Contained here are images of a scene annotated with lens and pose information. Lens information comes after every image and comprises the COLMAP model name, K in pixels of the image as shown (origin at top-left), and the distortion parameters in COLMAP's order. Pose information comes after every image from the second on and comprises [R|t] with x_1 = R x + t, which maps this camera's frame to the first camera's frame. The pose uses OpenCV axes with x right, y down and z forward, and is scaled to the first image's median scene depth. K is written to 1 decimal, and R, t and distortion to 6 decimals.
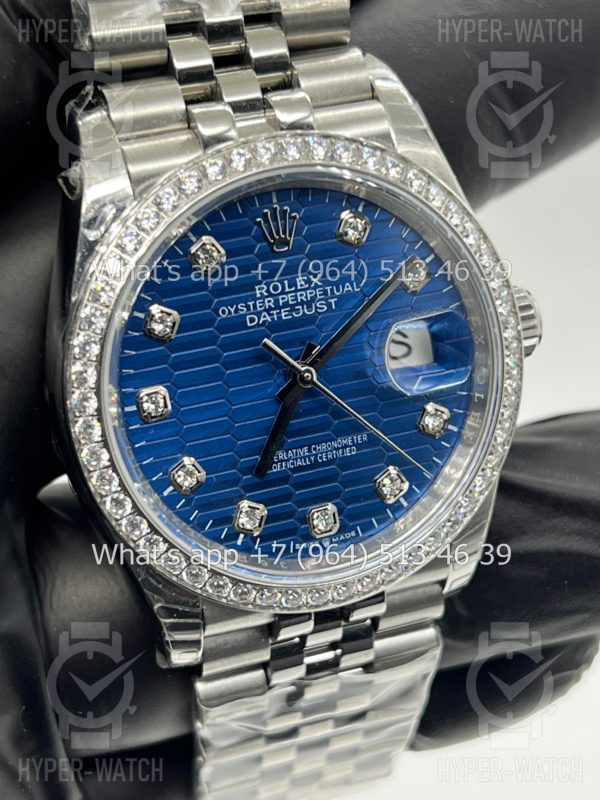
lens RADIAL K [[1878.9, 0, 301.8], [0, 1878.9, 400.9], [0, 0, 1]] dist [0.220011, 0.000000]
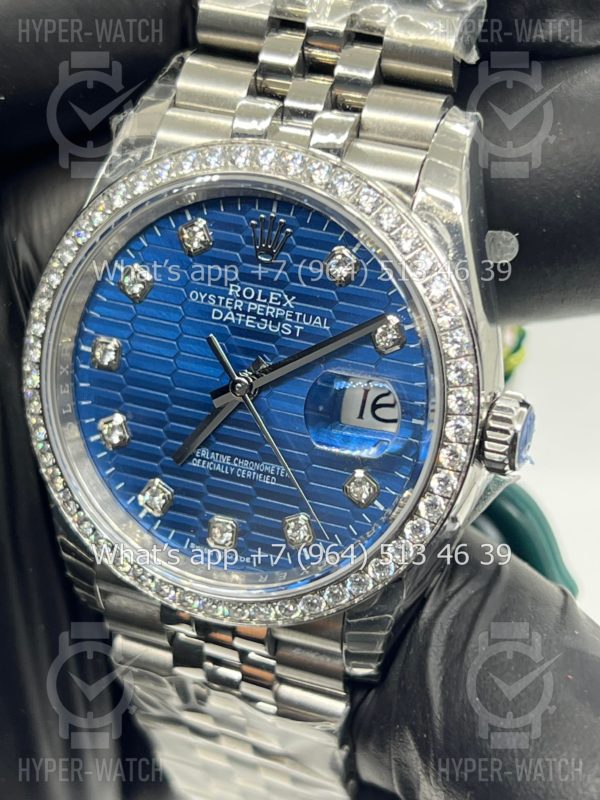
lens RADIAL K [[1878.9, 0, 311.2], [0, 1878.9, 421.3], [0, 0, 1]] dist [0.220011, 0.000000]
pose [[0.742810, 0.376629, -0.553520, 0.581228], [-0.383878, 0.916956, 0.108765, -0.117729], [0.548517, 0.131692, 0.825703, 0.203879]]
